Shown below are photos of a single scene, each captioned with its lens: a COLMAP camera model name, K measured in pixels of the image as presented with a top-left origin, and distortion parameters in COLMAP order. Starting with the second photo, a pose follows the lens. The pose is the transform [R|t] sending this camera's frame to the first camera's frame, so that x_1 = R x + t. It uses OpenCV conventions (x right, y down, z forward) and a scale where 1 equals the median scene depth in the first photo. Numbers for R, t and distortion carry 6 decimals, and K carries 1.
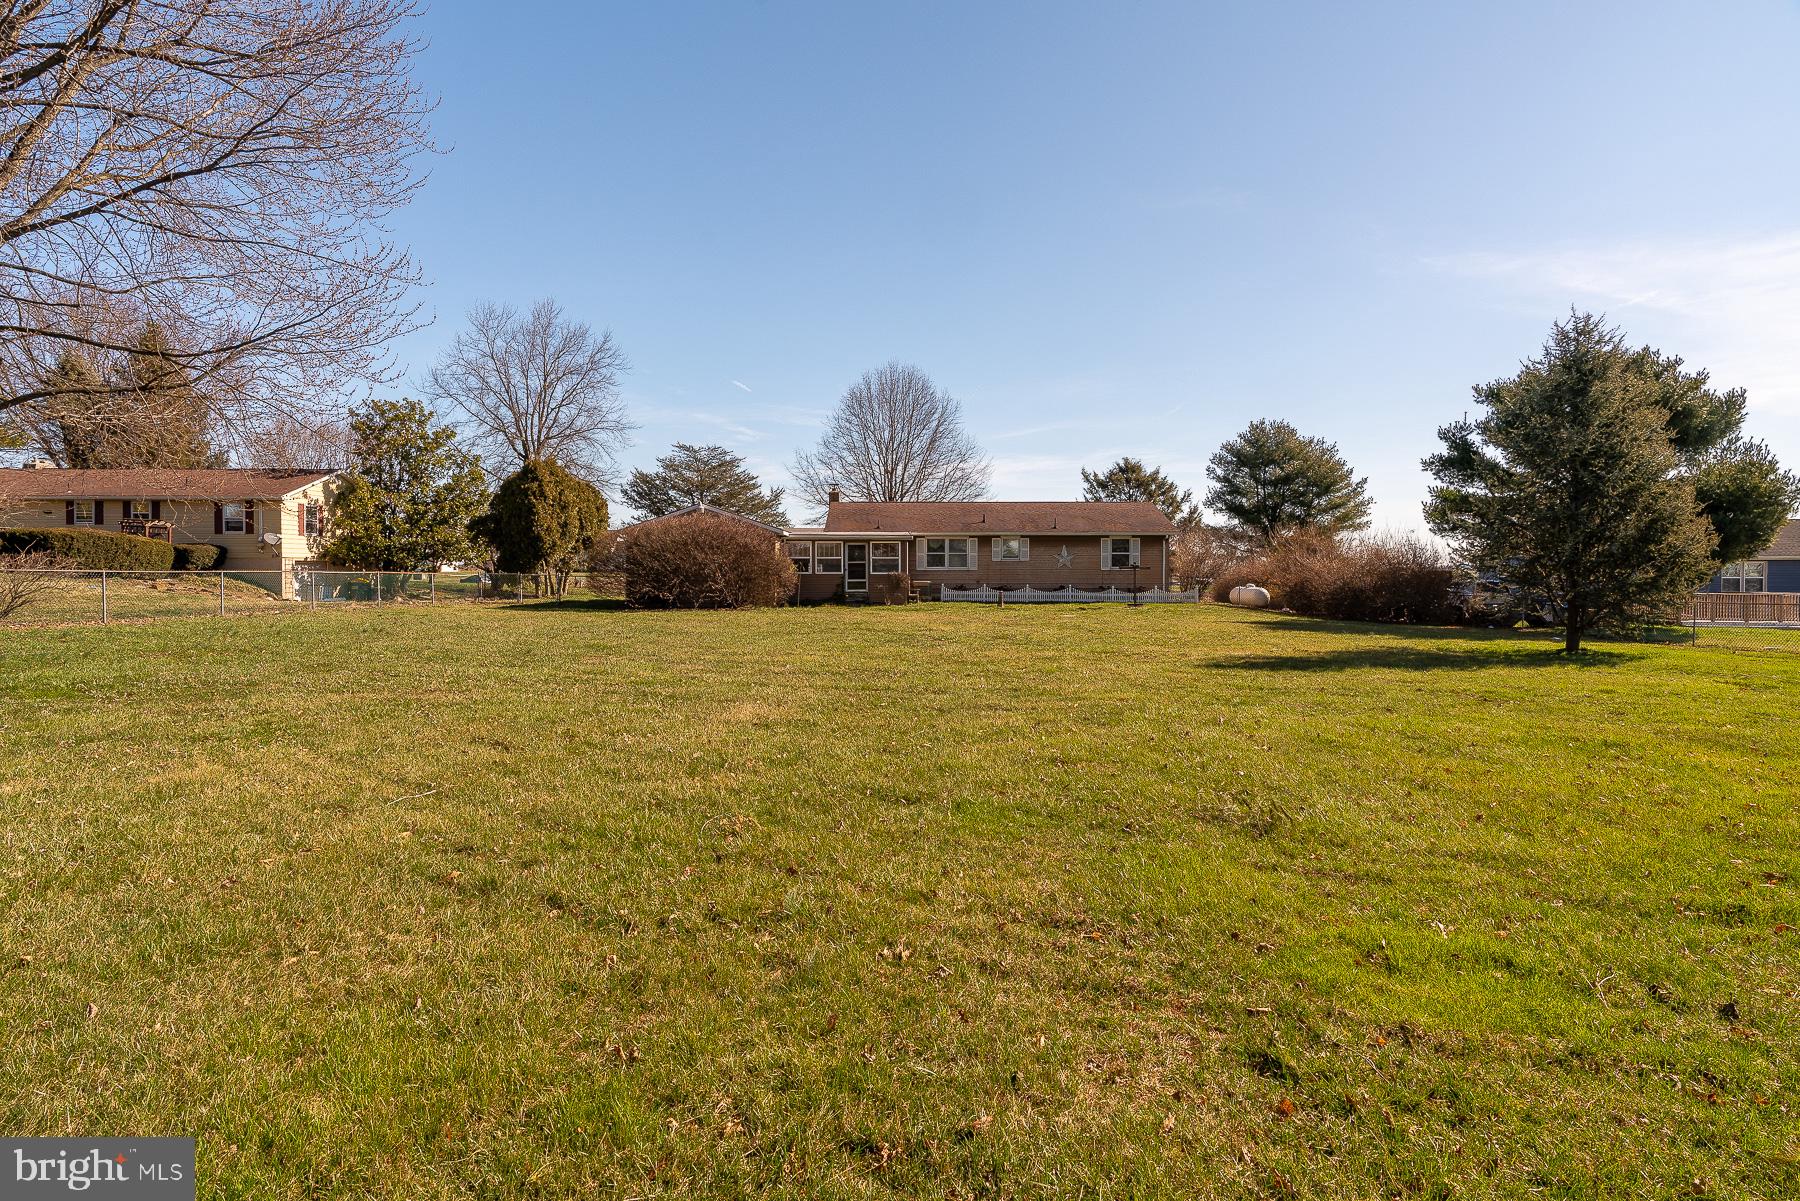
lens RADIAL K [[932.9, 0, 902.6], [0, 932.9, 599.9], [0, 0, 1]] dist [-0.001253, -0.000031]
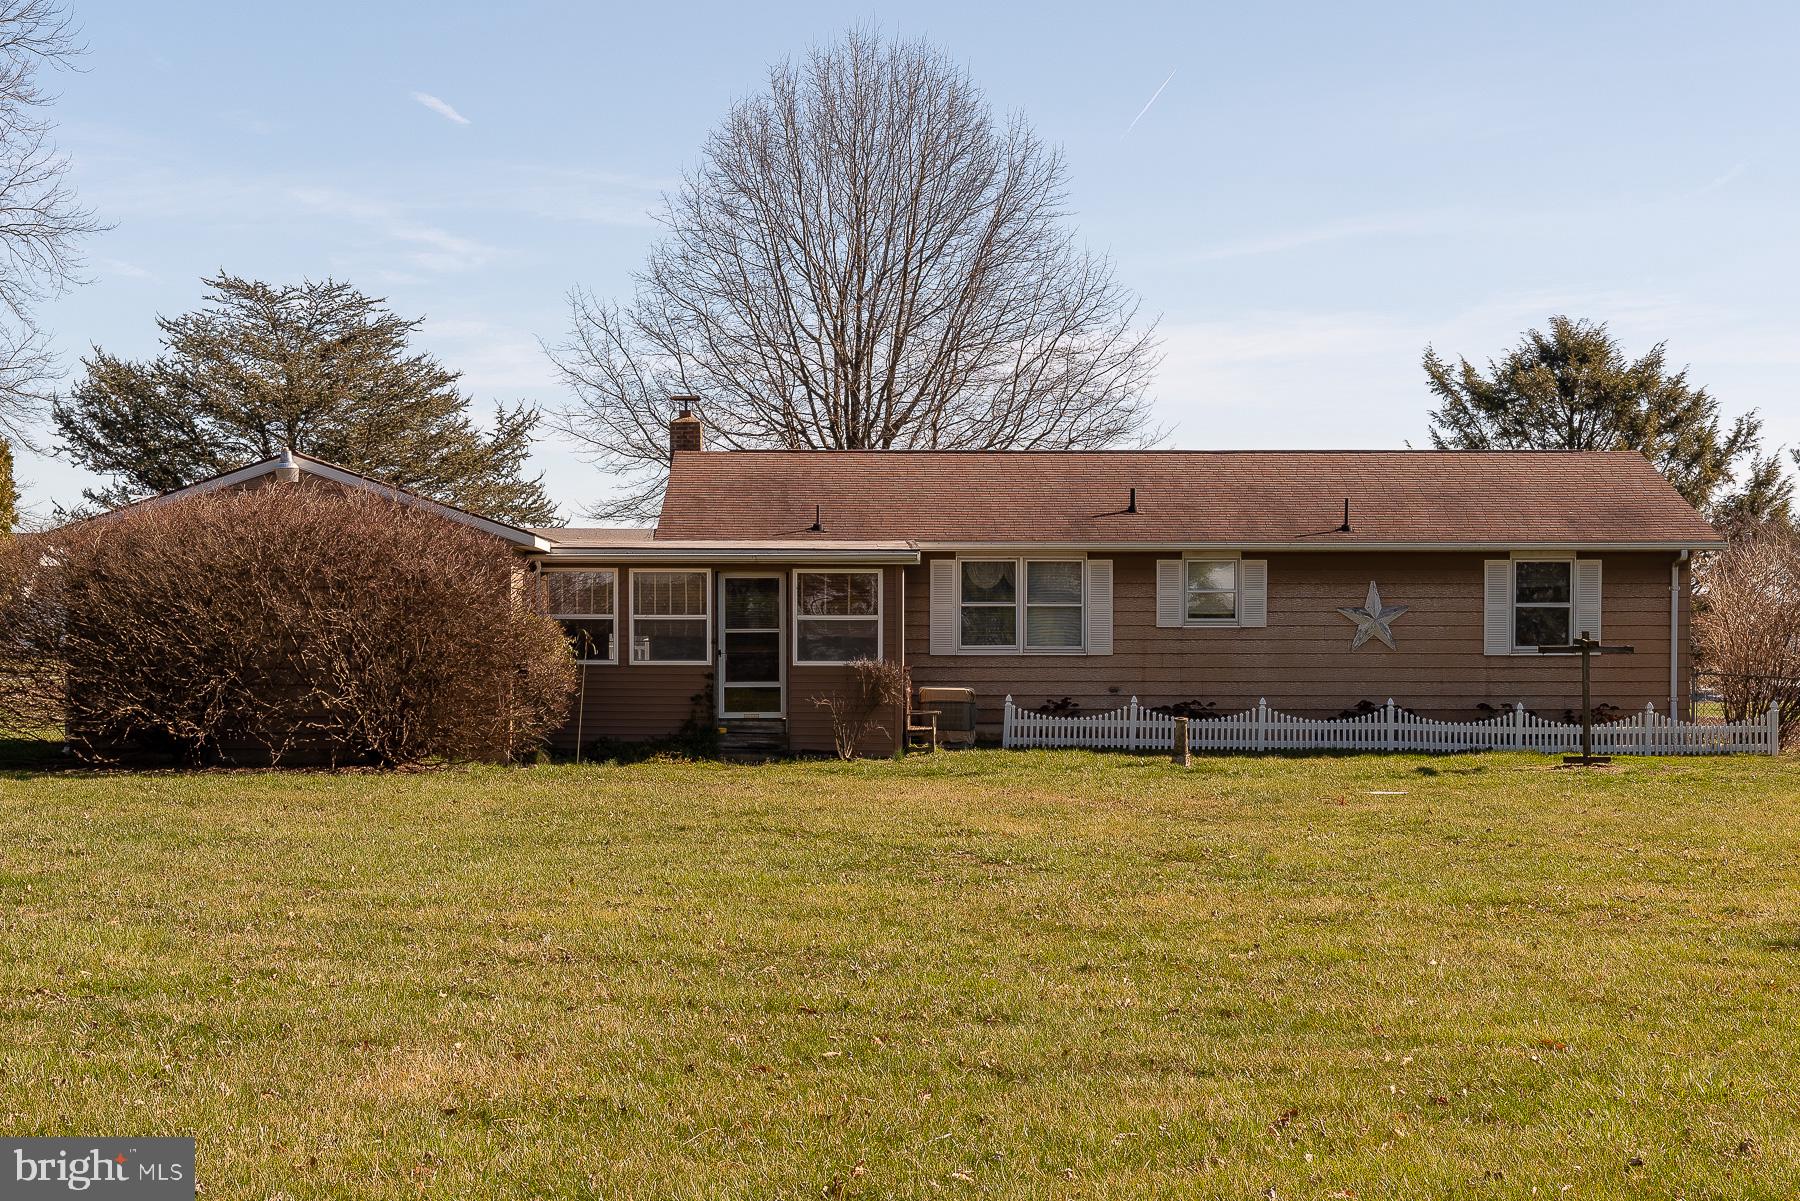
lens RADIAL K [[1812.6, 0, 898.8], [0, 1812.6, 600.6], [0, 0, 1]] dist [0.023143, 0.000000]
pose [[0.999825, 0.002979, -0.018485, 0.015521], [-0.002840, 0.999967, 0.007550, -0.056175], [0.018507, -0.007496, 0.999801, 0.348029]]
